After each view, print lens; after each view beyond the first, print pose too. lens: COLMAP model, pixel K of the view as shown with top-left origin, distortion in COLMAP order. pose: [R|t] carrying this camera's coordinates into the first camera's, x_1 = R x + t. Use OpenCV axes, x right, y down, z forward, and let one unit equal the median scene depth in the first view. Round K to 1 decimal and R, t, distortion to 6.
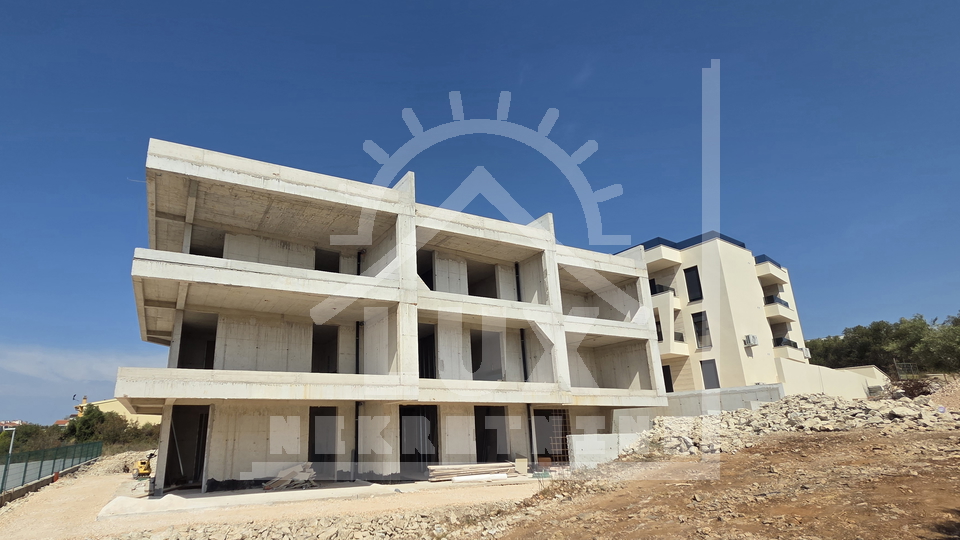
lens RADIAL K [[430.0, 0, 479.3], [0, 430.0, 275.5], [0, 0, 1]] dist [0.004029, 0.000758]
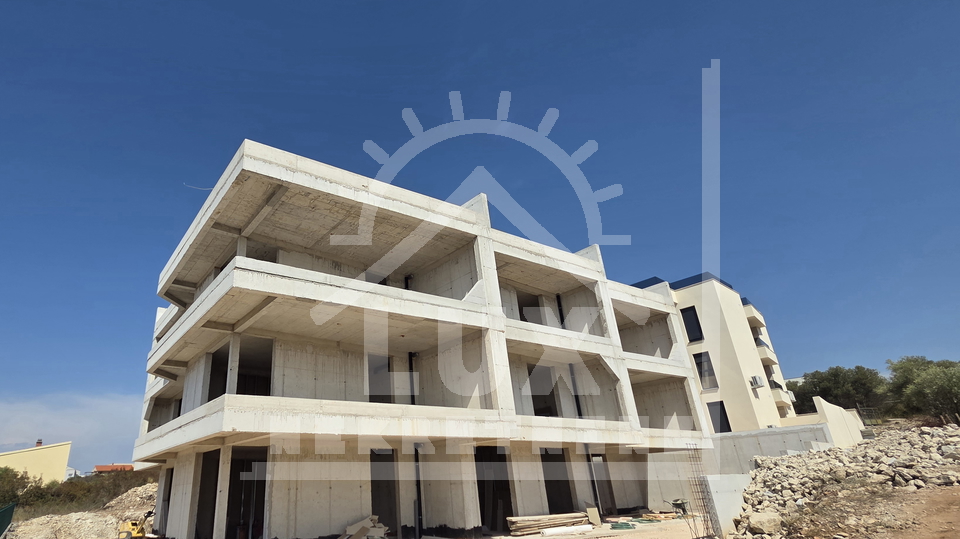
lens RADIAL K [[441.9, 0, 438.6], [0, 441.9, 266.5], [0, 0, 1]] dist [0.001754, -0.000016]
pose [[0.994364, 0.033773, 0.100494, -0.325814], [-0.021585, 0.992541, -0.119985, 0.037842], [-0.103797, 0.117140, 0.987676, 0.050878]]
